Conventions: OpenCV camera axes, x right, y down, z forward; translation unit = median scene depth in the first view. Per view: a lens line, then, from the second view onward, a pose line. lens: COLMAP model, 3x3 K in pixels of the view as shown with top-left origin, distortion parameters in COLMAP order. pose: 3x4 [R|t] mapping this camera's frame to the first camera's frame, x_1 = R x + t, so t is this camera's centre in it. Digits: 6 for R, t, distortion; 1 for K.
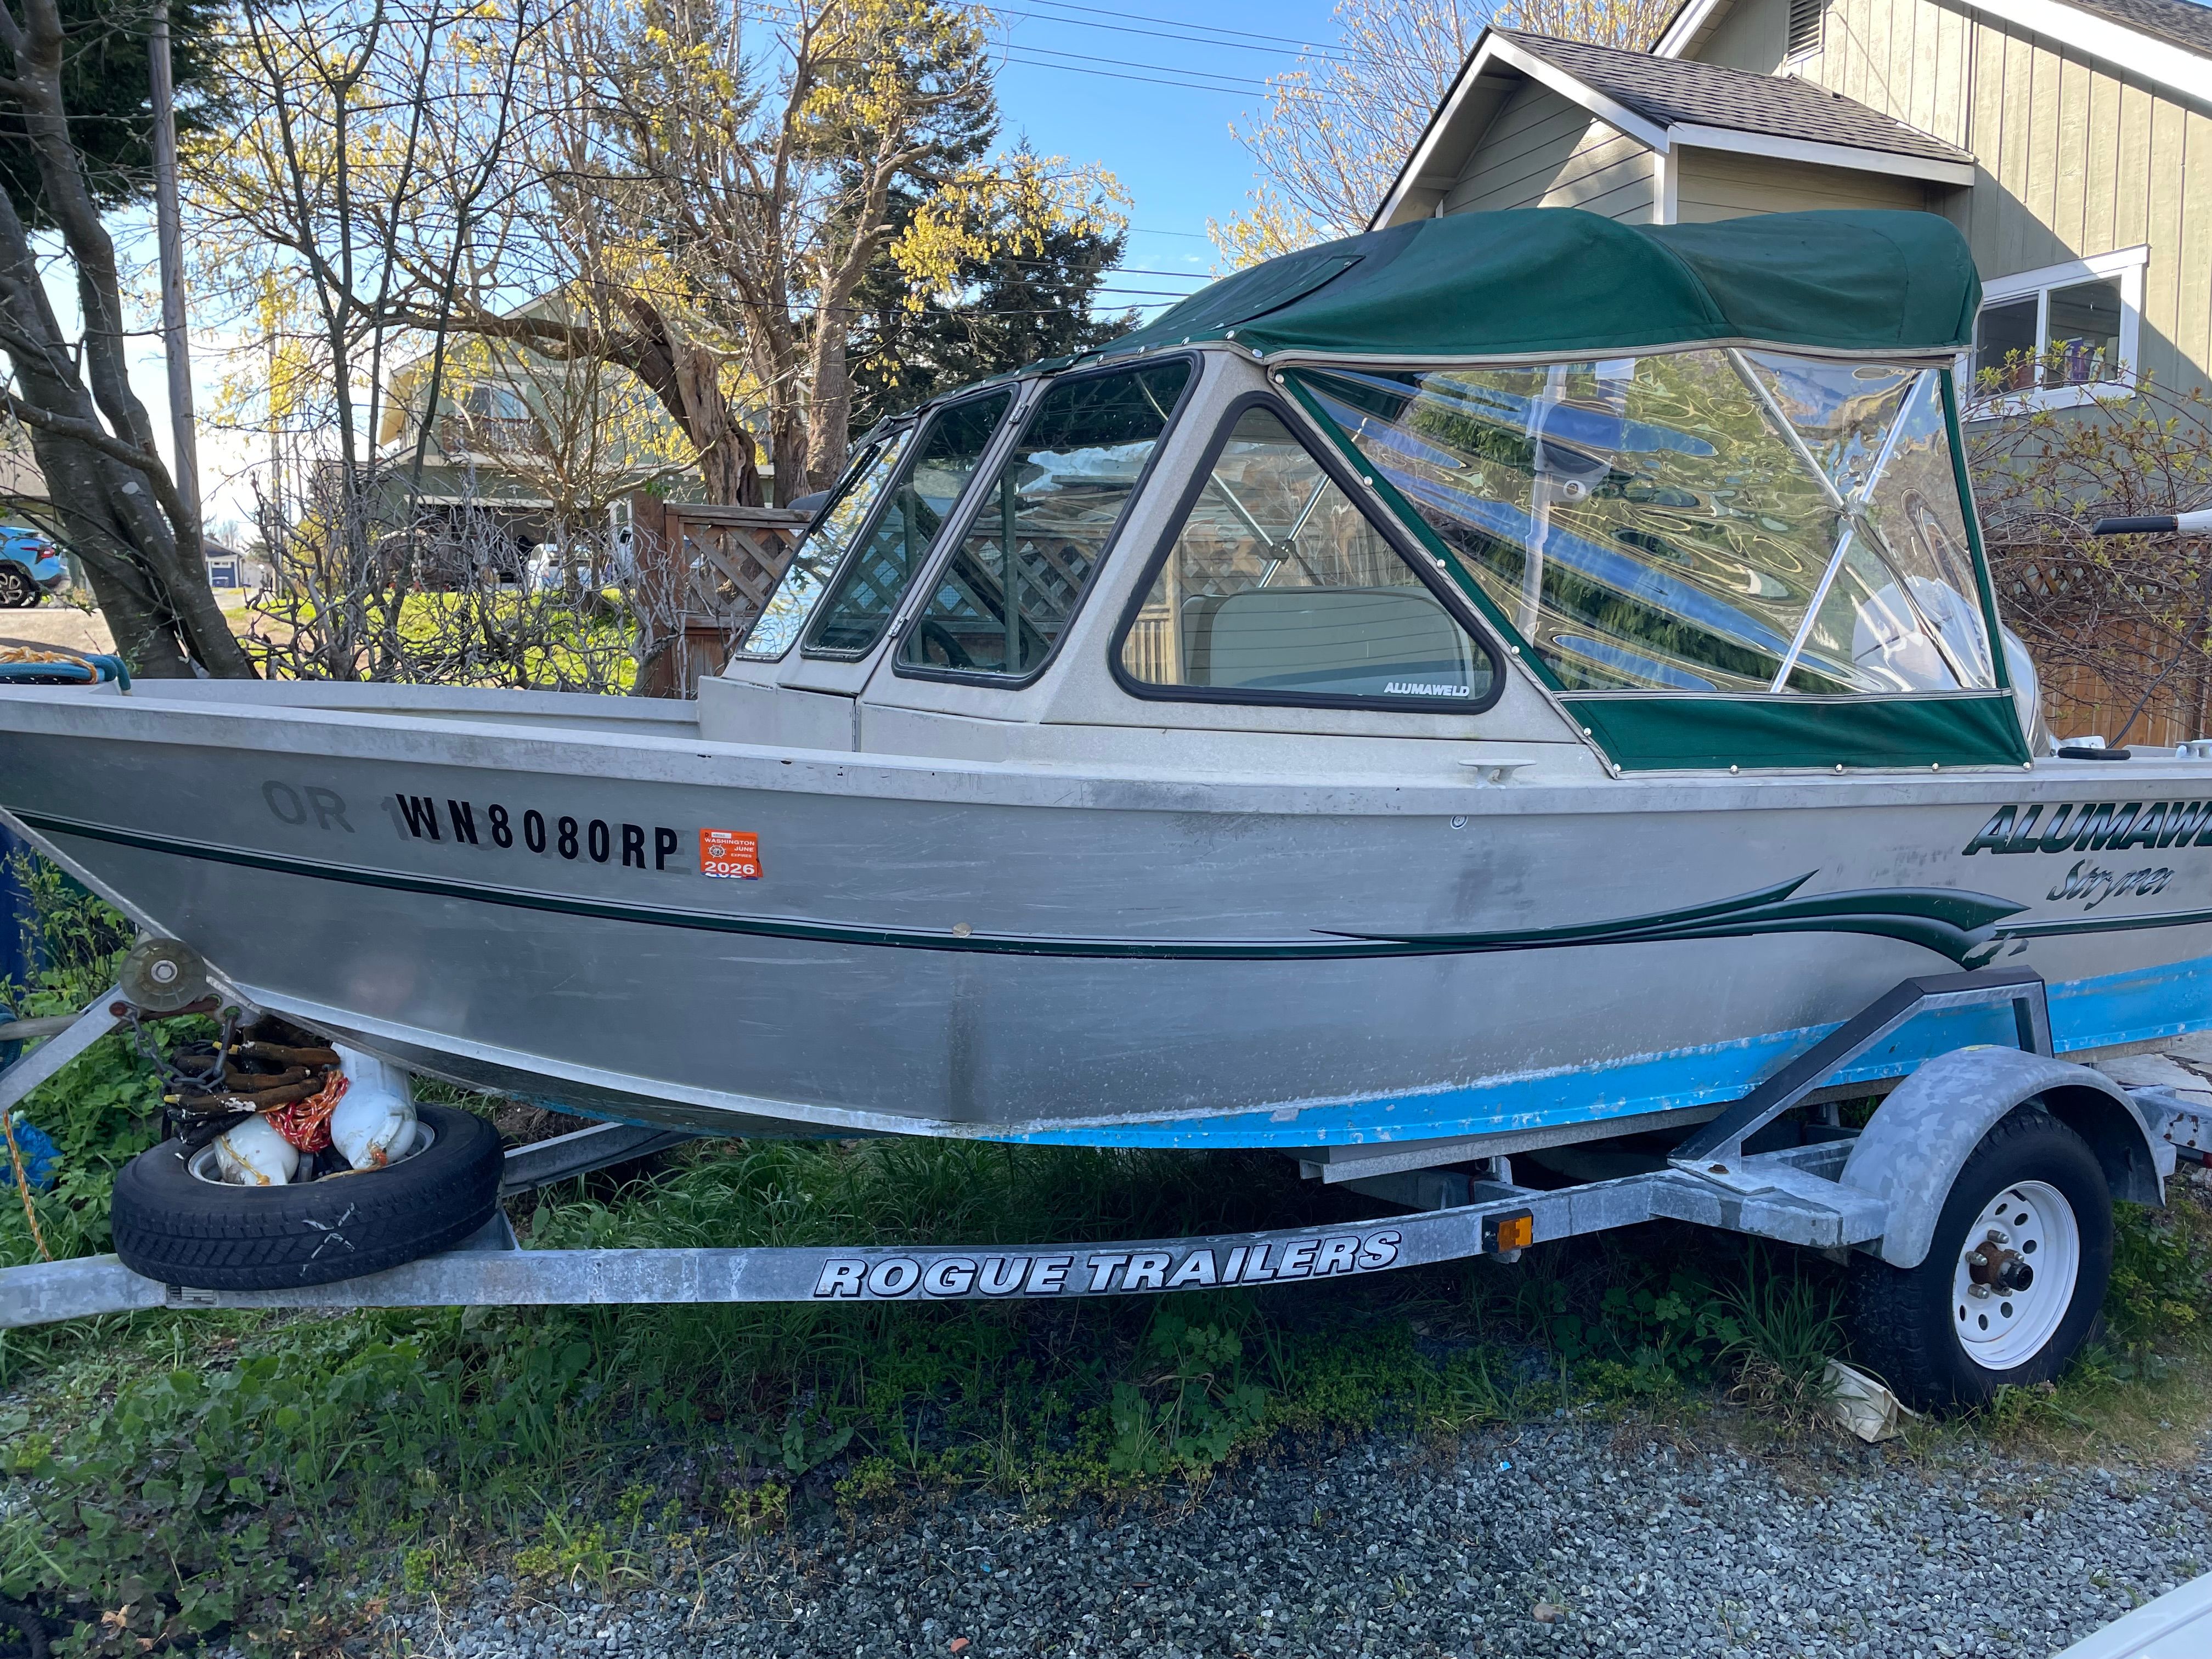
lens RADIAL K [[1669.9, 0, 1118.4], [0, 1669.9, 820.1], [0, 0, 1]] dist [0.100082, -0.127327]
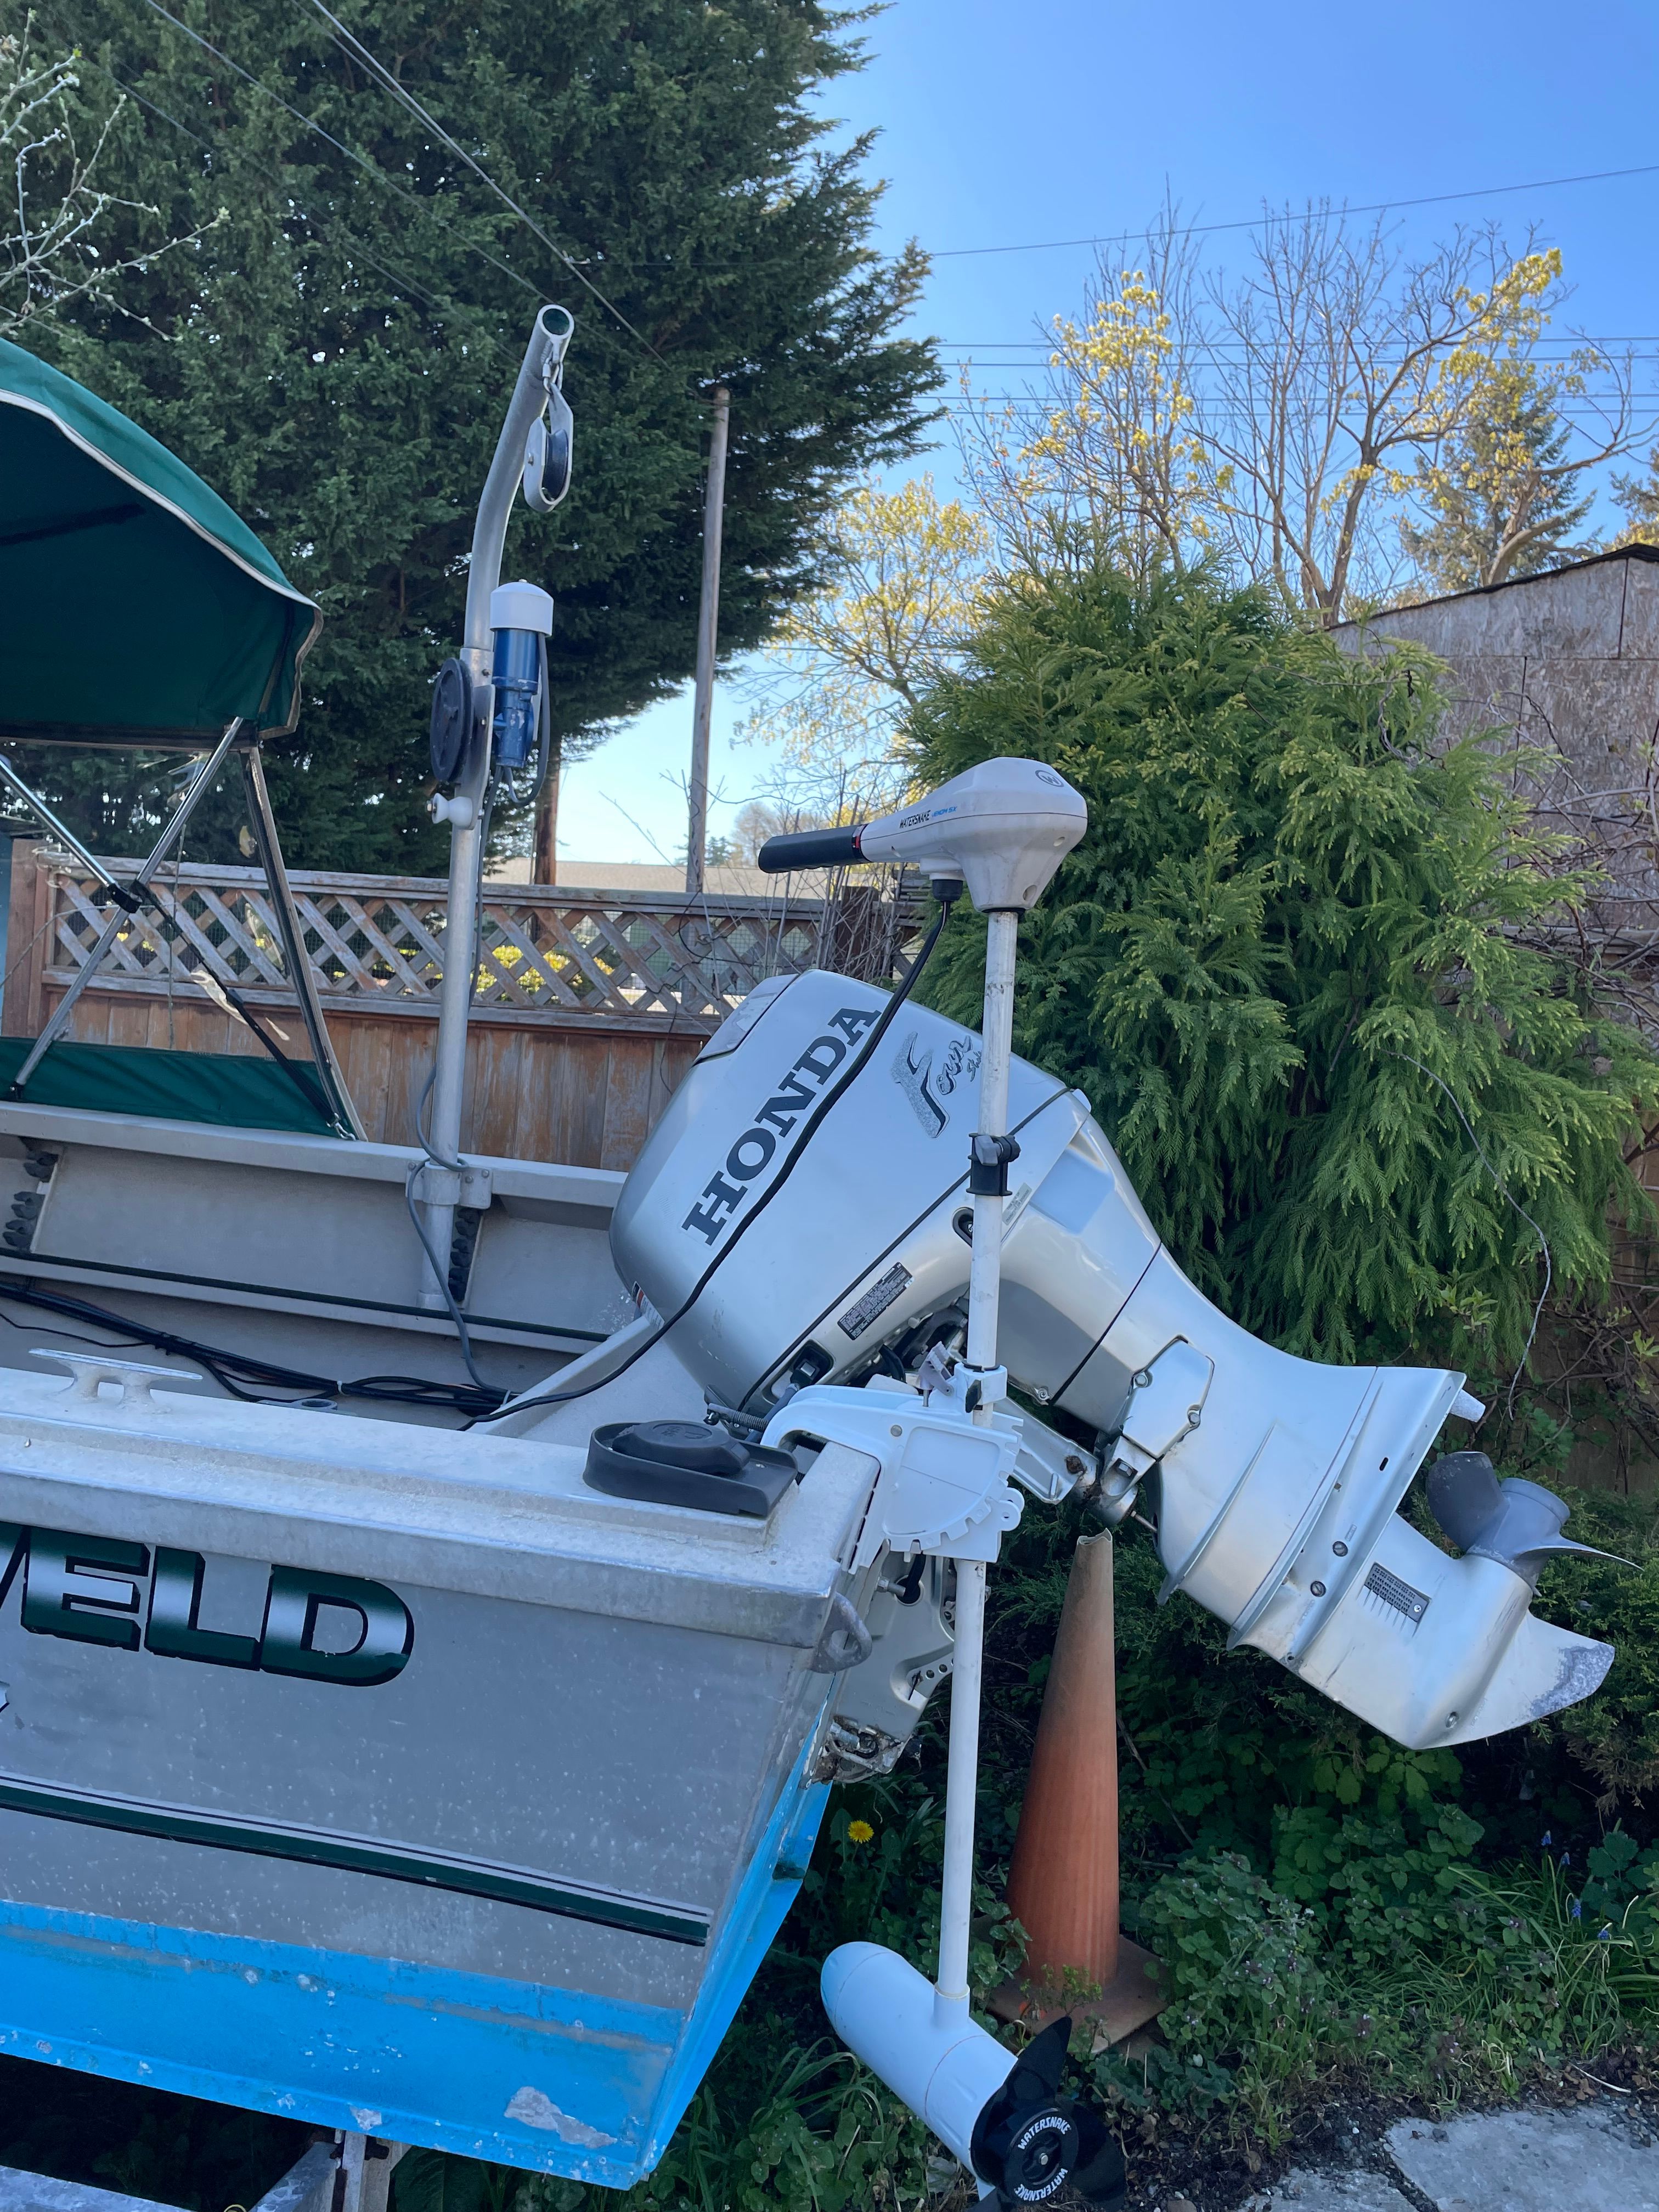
lens RADIAL K [[1669.9, 0, 818.3], [0, 1669.9, 1088.5], [0, 0, 1]] dist [0.100082, -0.127327]
pose [[0.784844, 0.080502, -0.614442, 1.123833], [-0.137276, 0.989478, -0.045709, -0.126027], [0.604297, 0.120222, 0.787637, 0.895888]]
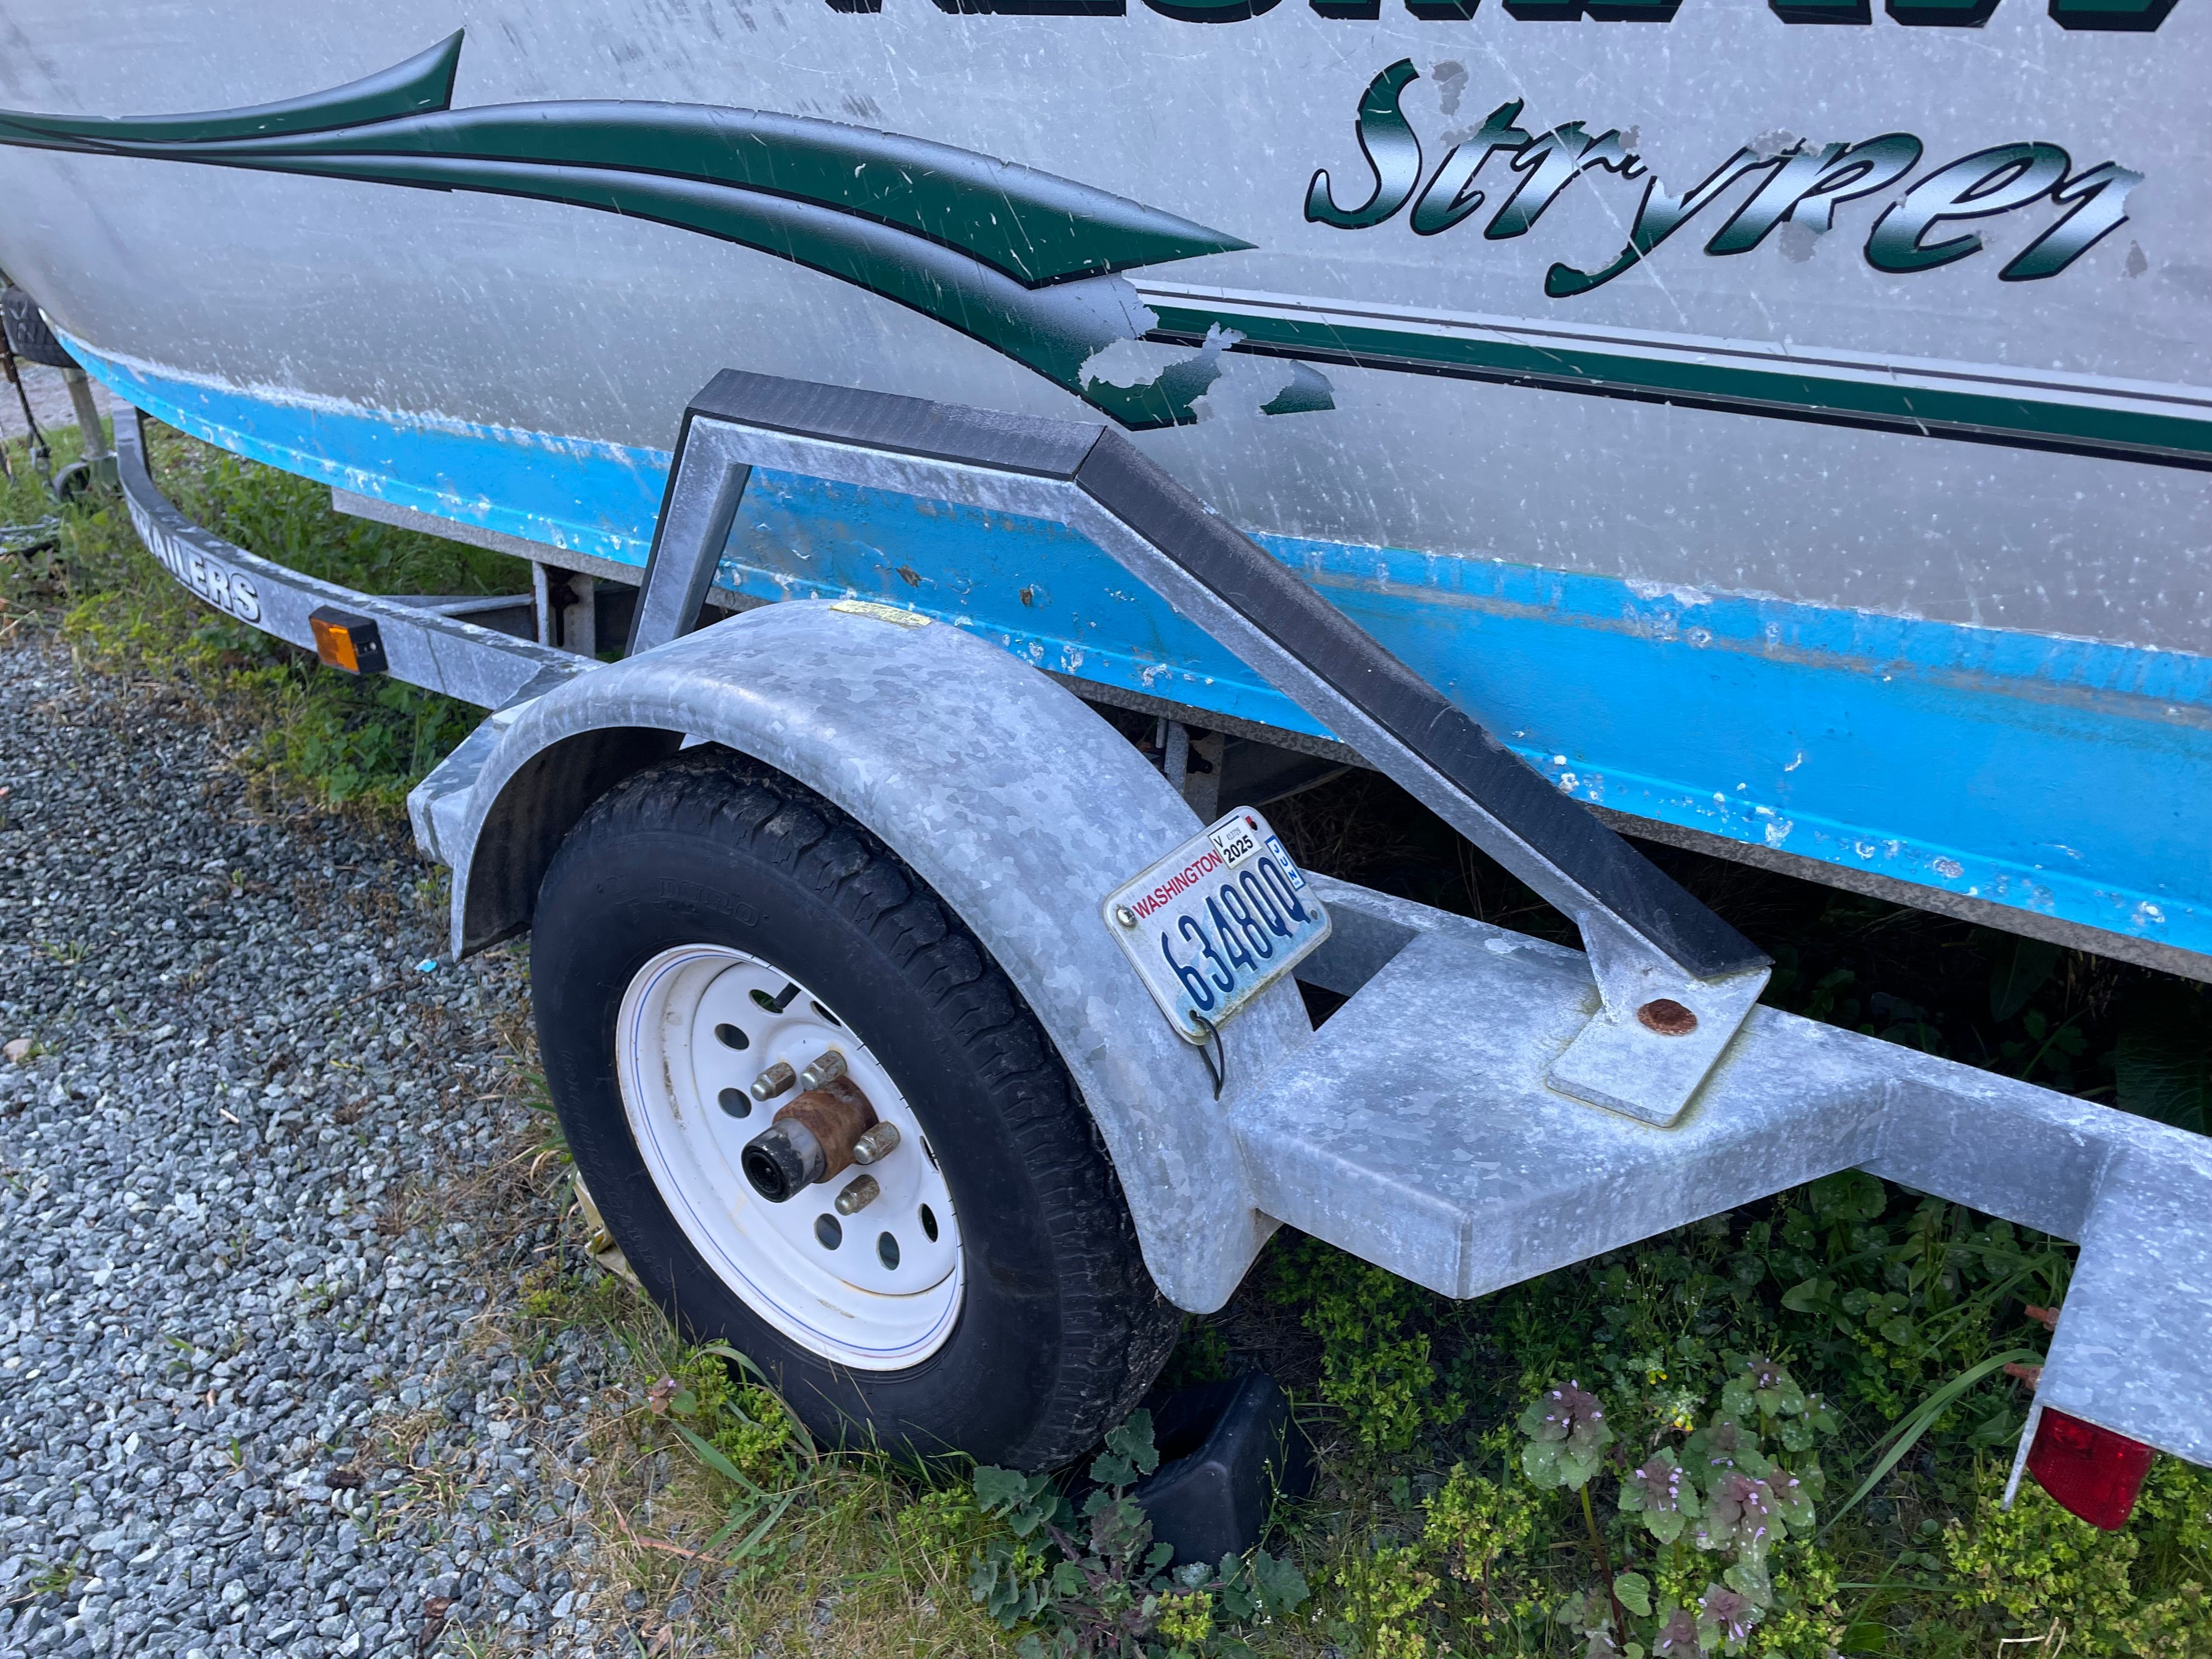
lens RADIAL K [[1664.0, 0, 1094.8], [0, 1664.0, 833.3], [0, 0, 1]] dist [0.096437, -0.119494]
pose [[0.444296, 0.379982, -0.811304, 0.854236], [-0.063027, 0.916608, 0.394787, 0.034554], [0.893660, -0.124268, 0.431195, 0.905594]]
